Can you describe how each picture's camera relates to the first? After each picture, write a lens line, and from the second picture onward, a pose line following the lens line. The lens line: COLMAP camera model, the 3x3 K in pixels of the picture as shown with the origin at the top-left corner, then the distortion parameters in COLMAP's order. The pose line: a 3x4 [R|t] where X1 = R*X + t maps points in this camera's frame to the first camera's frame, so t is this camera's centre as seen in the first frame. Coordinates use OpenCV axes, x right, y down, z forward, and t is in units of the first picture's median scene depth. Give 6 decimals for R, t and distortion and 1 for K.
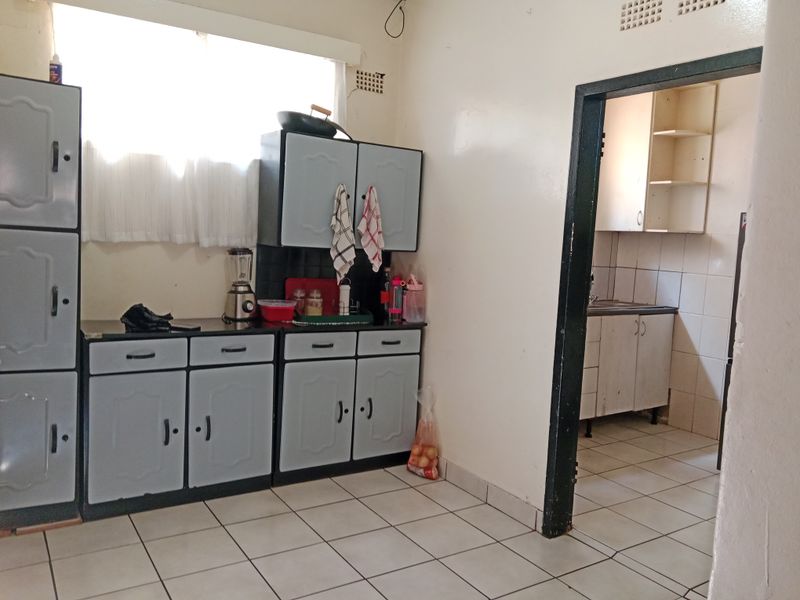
lens RADIAL K [[627.2, 0, 407.0], [0, 627.2, 296.5], [0, 0, 1]] dist [0.012532, -0.029320]
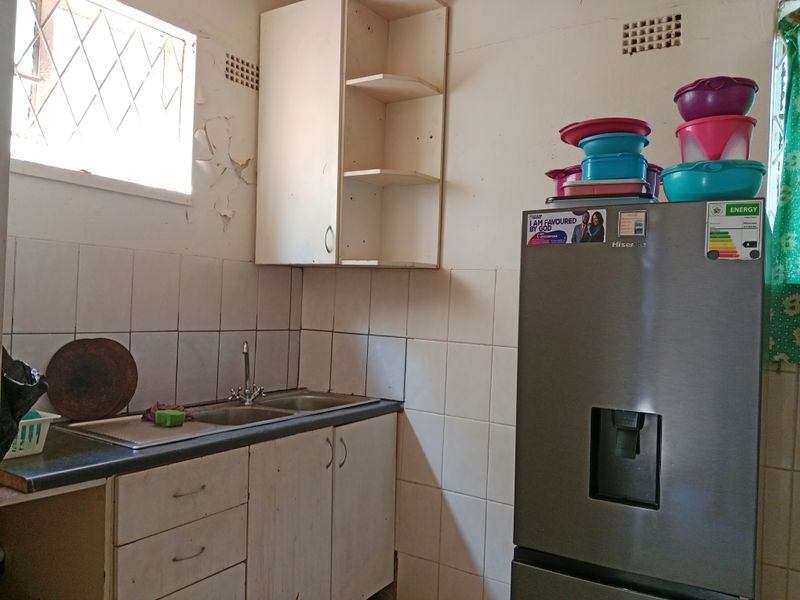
lens RADIAL K [[627.2, 0, 400.1], [0, 627.2, 300.3], [0, 0, 1]] dist [0.012532, -0.029320]
pose [[0.919902, -0.015852, 0.391829, 0.218929], [0.045587, 0.996731, -0.066701, -0.035489], [-0.389491, 0.079221, 0.917617, 0.497835]]
